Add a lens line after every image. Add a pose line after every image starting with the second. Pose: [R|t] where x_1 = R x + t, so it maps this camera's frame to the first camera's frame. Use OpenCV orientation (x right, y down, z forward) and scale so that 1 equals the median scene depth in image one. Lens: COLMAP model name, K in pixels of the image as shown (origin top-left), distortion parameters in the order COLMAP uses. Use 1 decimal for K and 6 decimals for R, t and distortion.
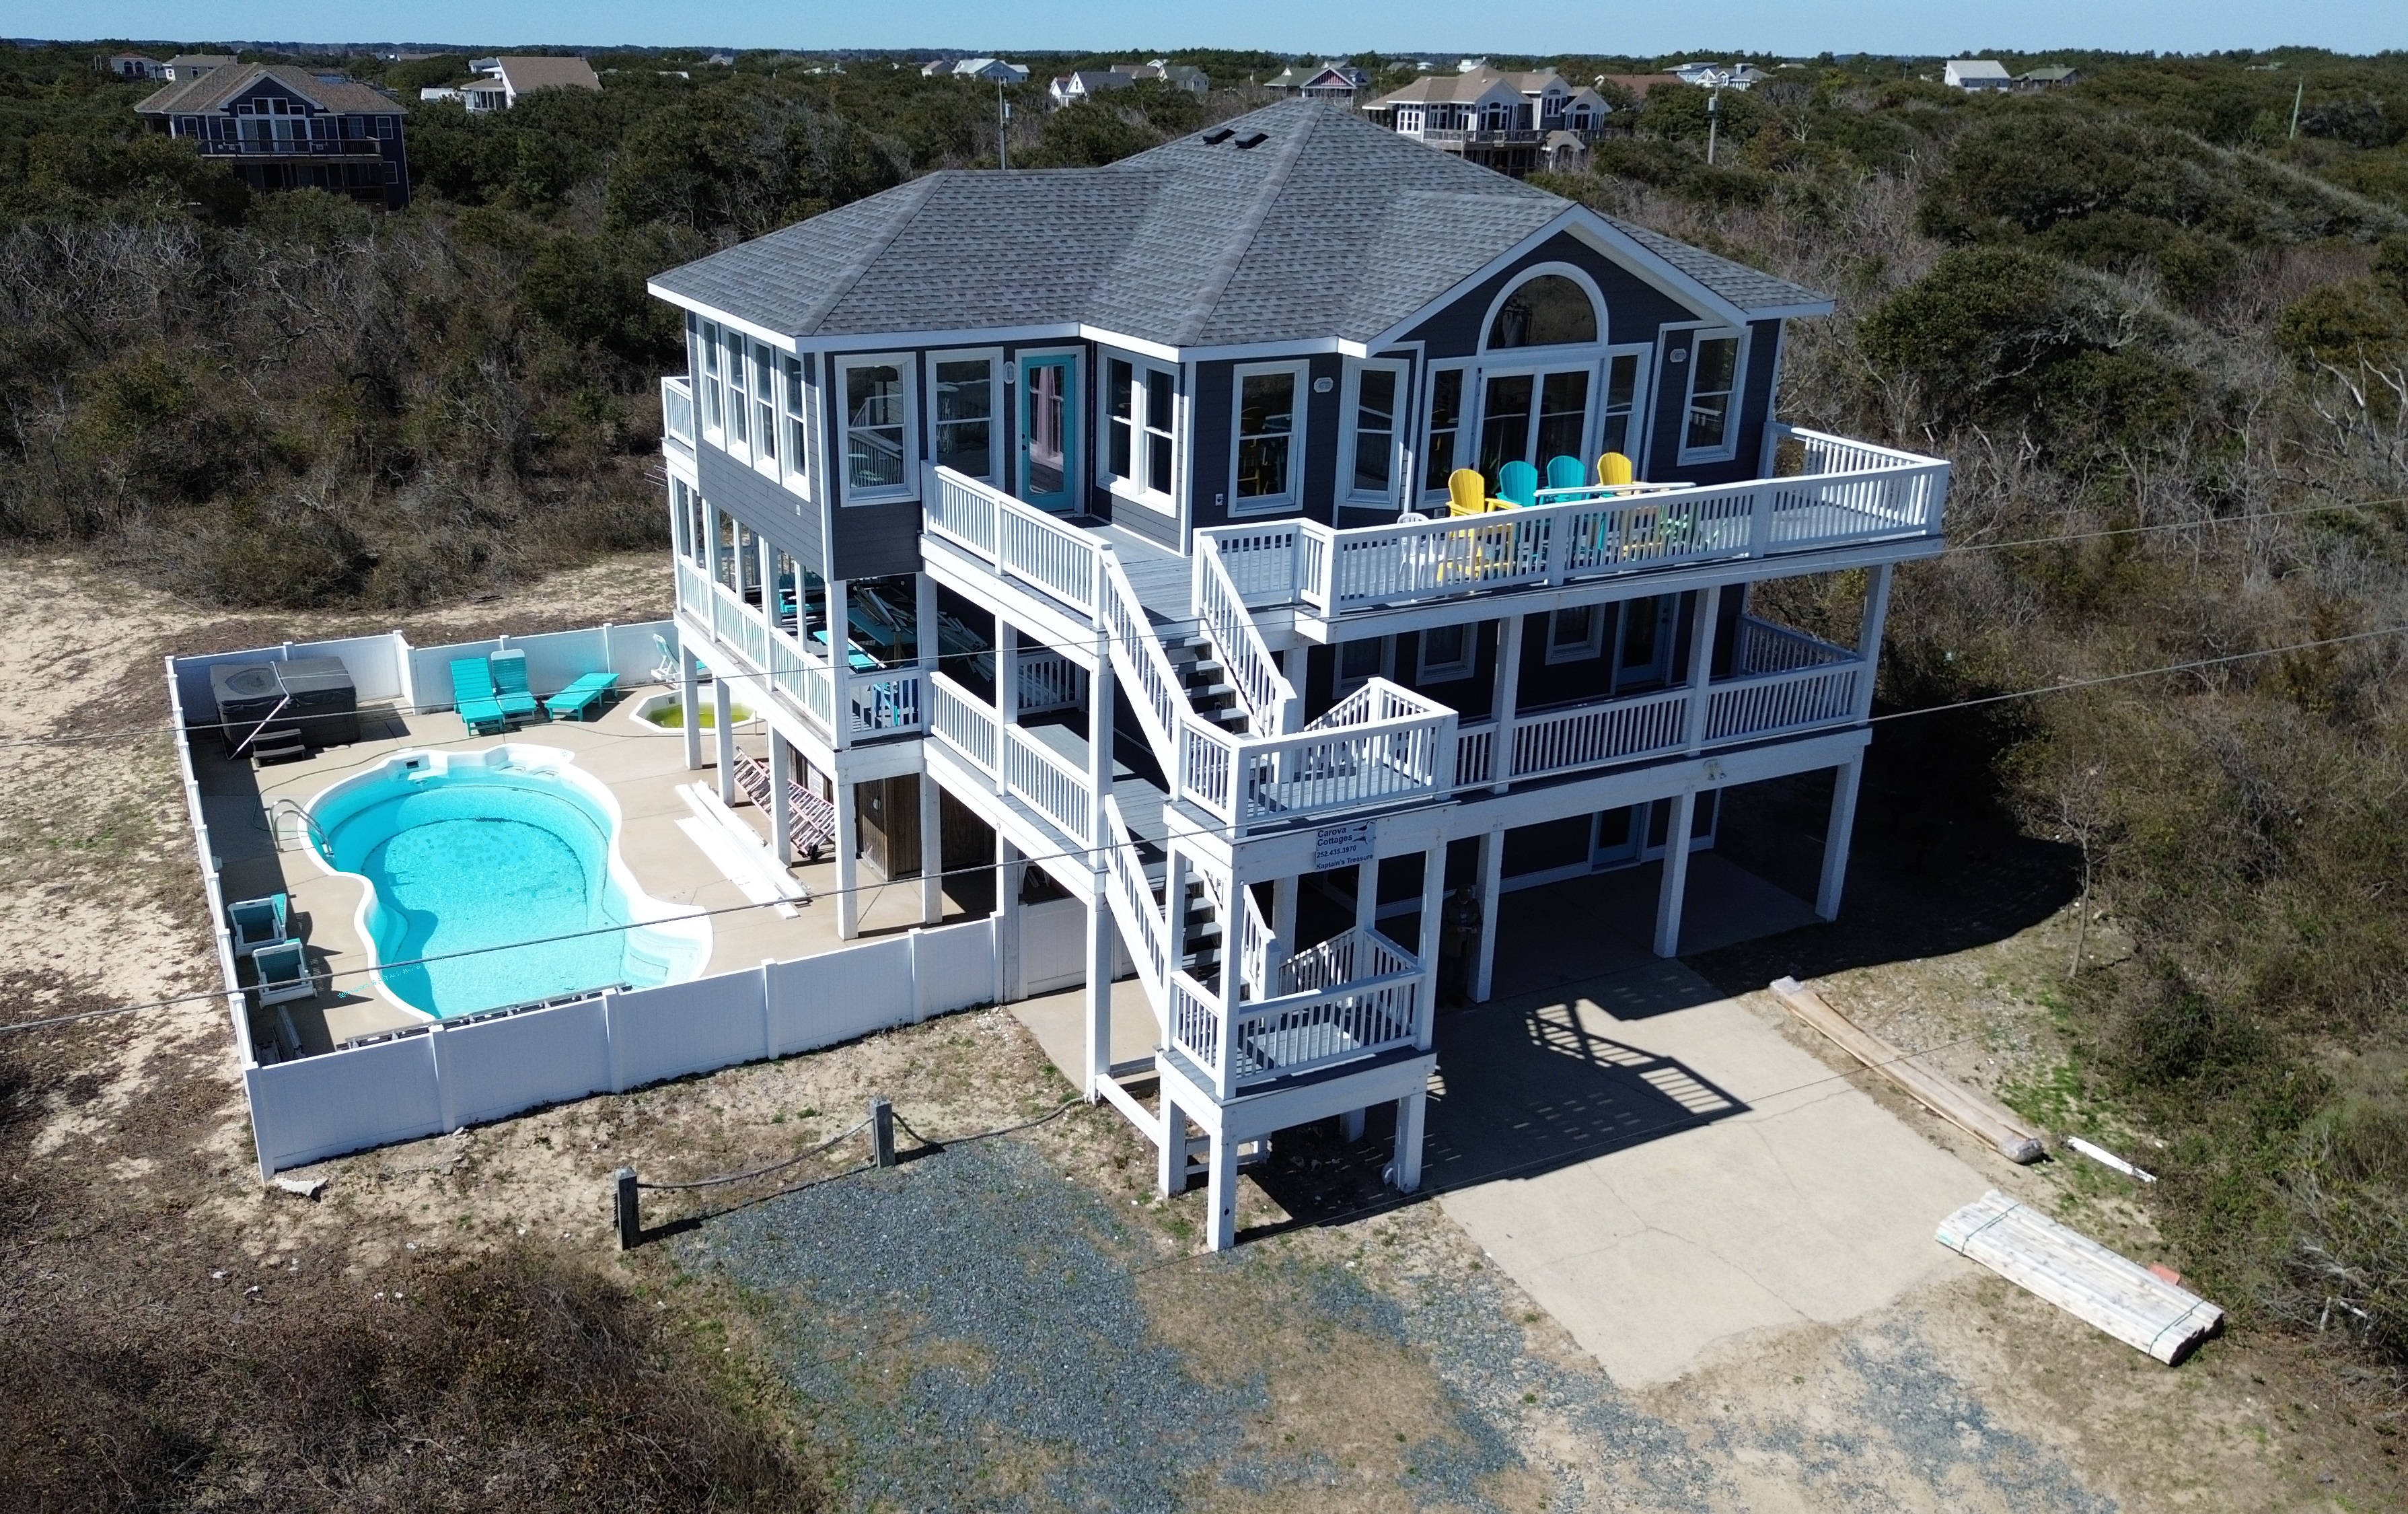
lens RADIAL K [[1920.3, 0, 1071.9], [0, 1920.3, 760.8], [0, 0, 1]] dist [0.043754, -0.018767]
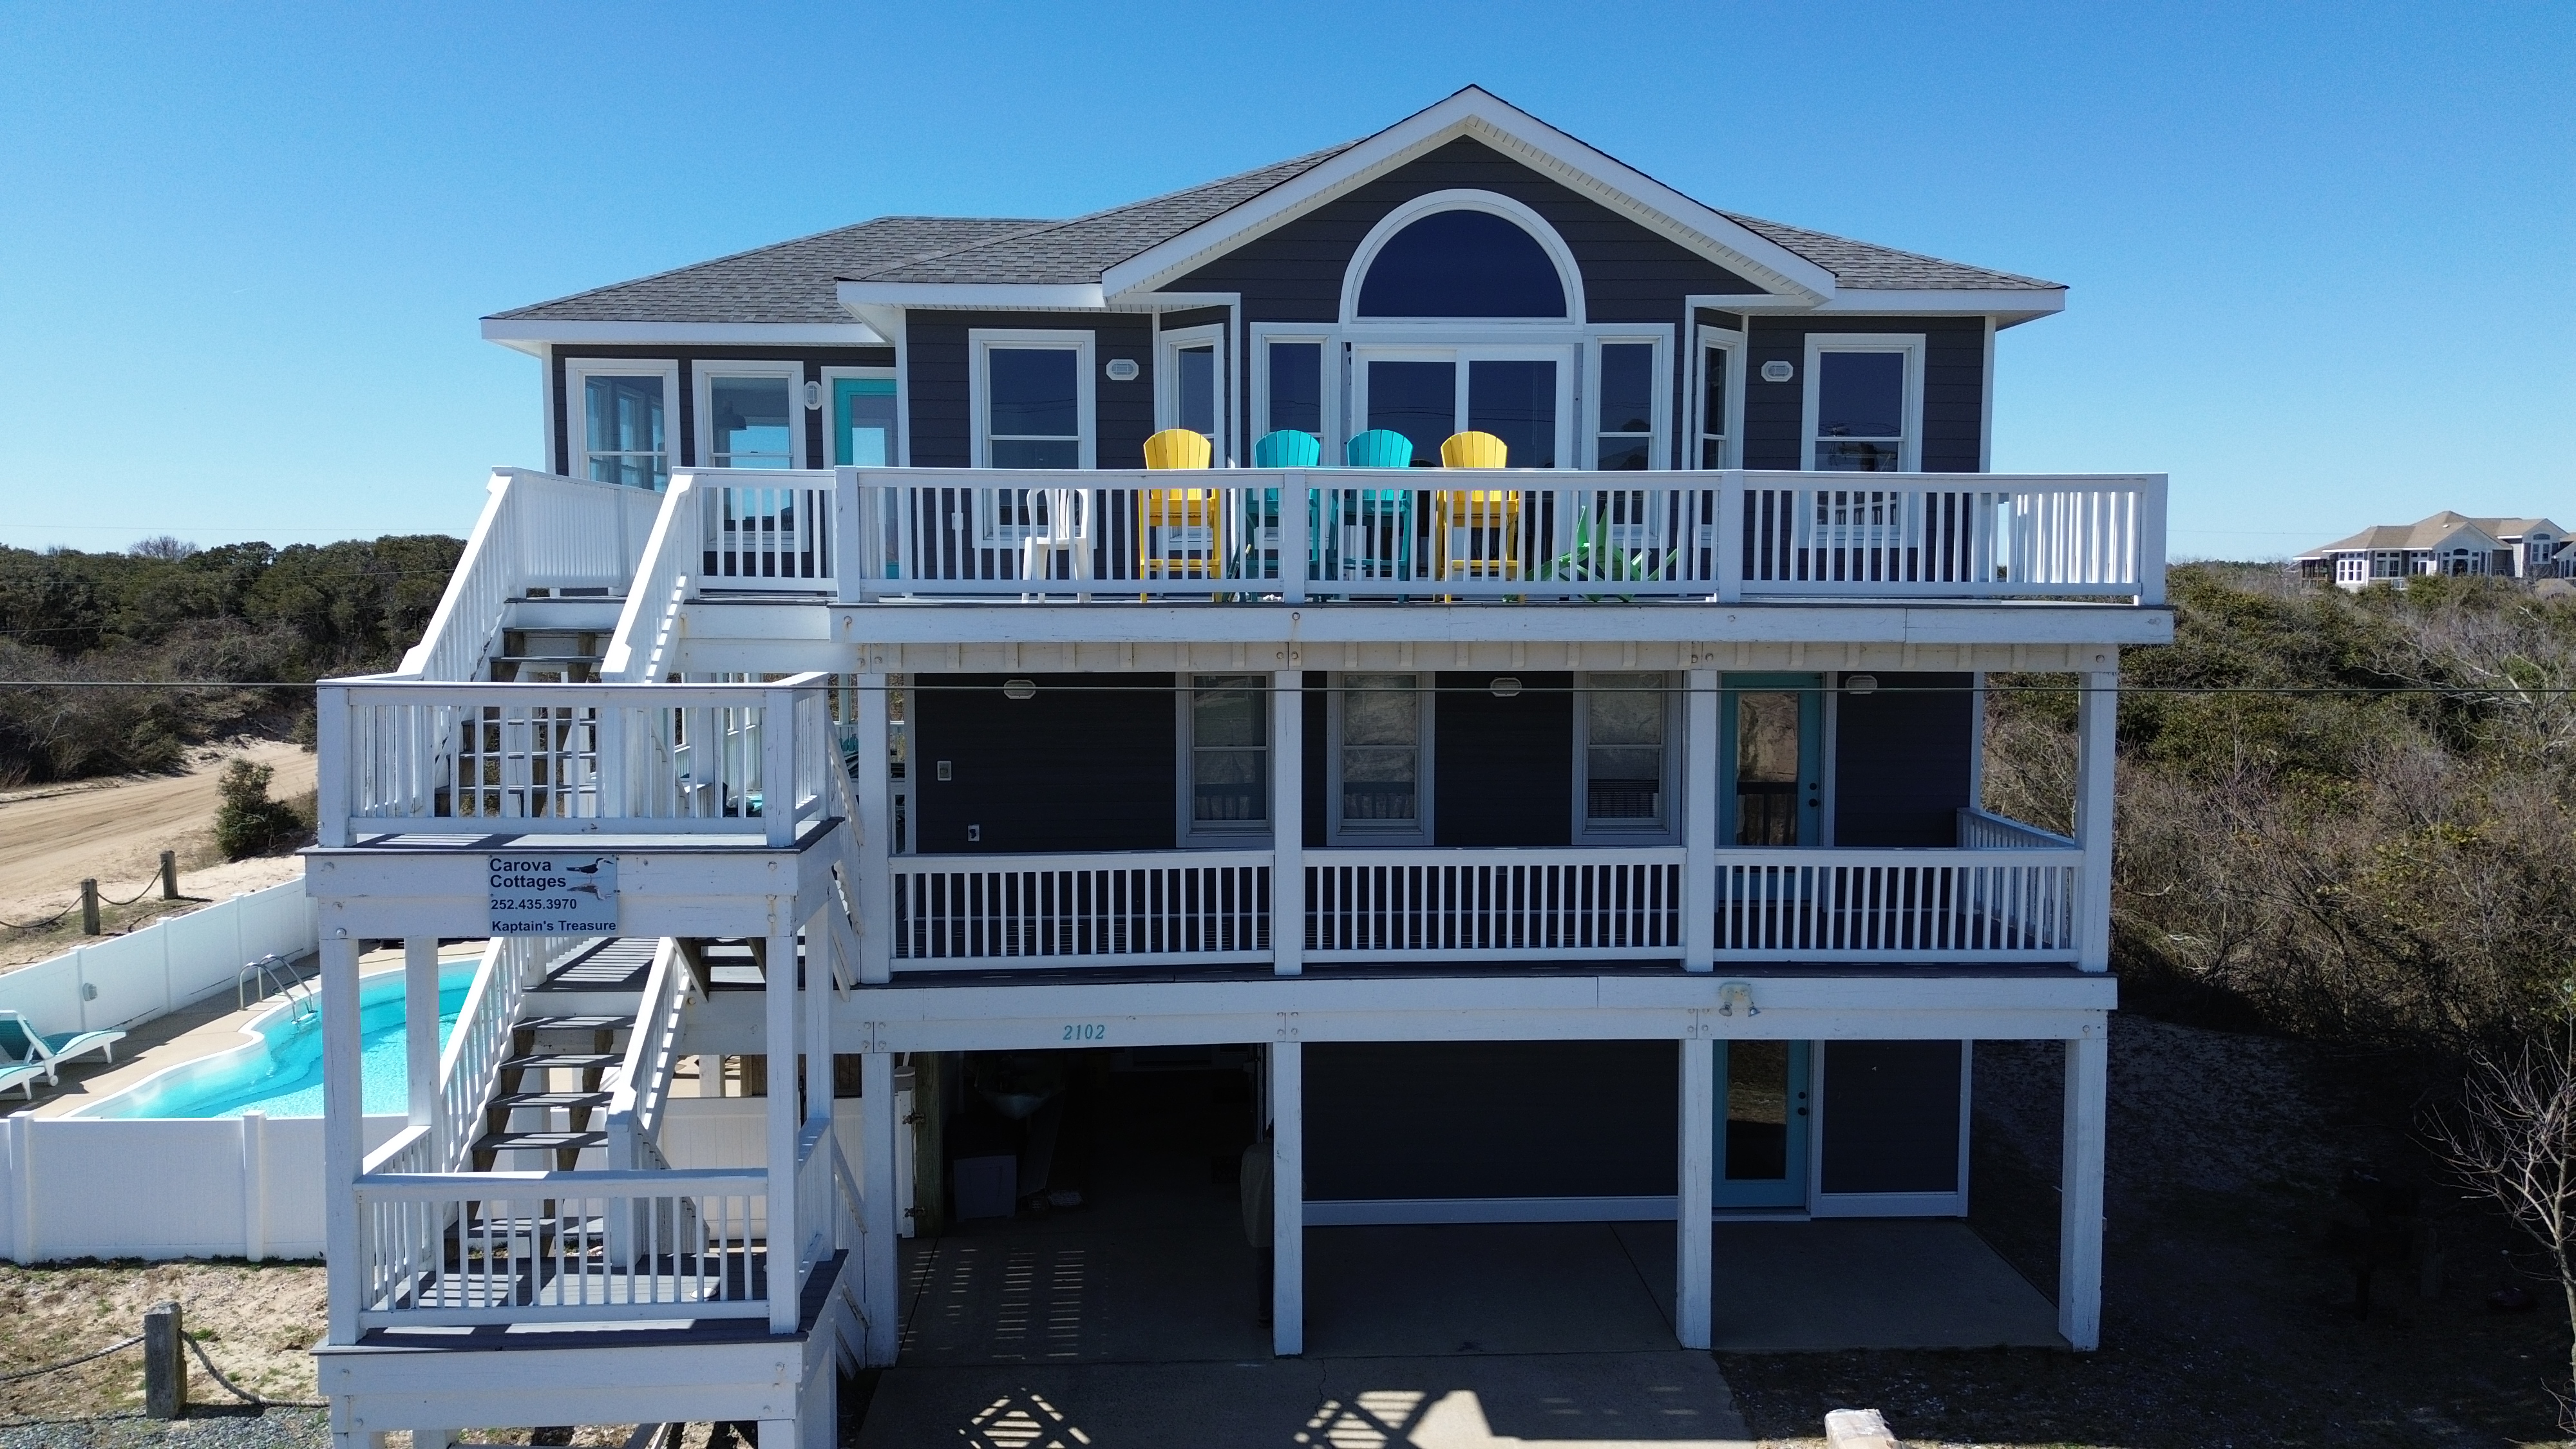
lens RADIAL K [[1842.4, 0, 1290.3], [0, 1842.4, 708.7], [0, 0, 1]] dist [0.048787, -0.030759]
pose [[0.919077, 0.020915, -0.393522, 0.440058], [-0.129013, 0.959530, -0.250315, 0.079198], [0.372361, 0.280829, 0.884581, 0.454800]]
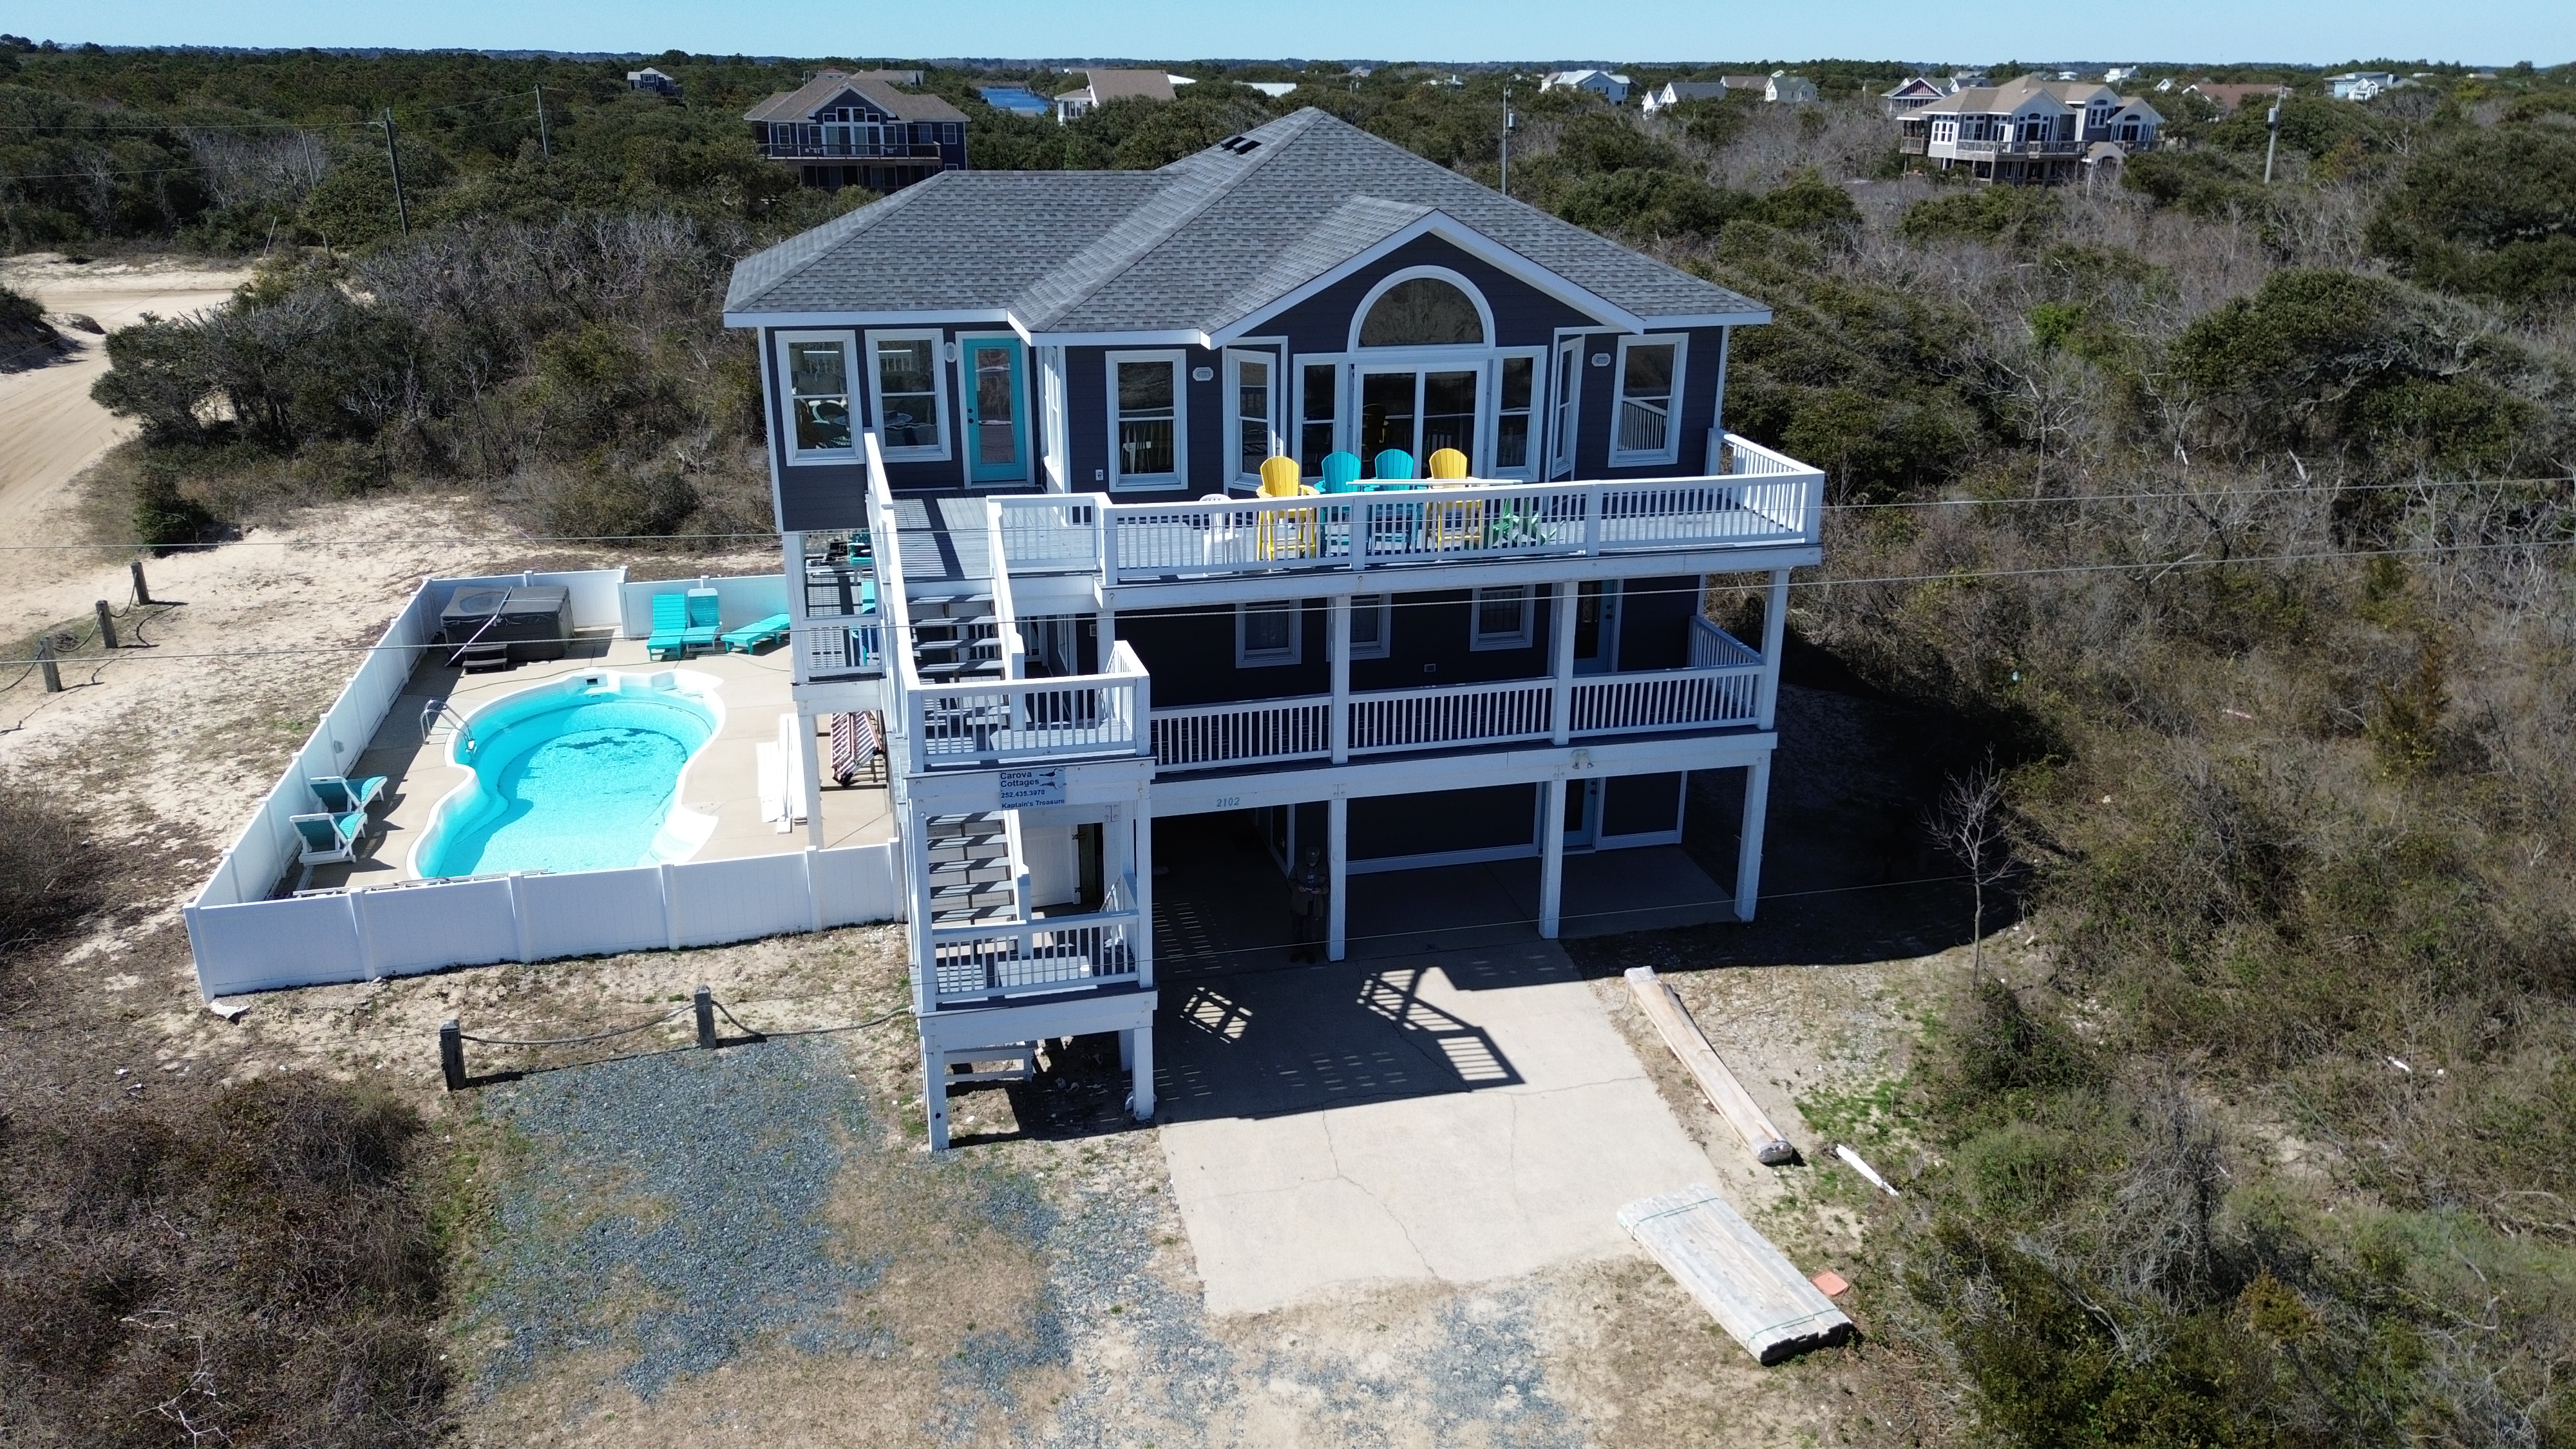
lens RADIAL K [[1842.4, 0, 1289.4], [0, 1842.4, 718.6], [0, 0, 1]] dist [0.048787, -0.030759]
pose [[0.977609, 0.070411, -0.198302, 0.386926], [-0.072861, 0.997329, -0.005075, -0.000890], [0.197415, 0.019410, 0.980128, -0.000136]]
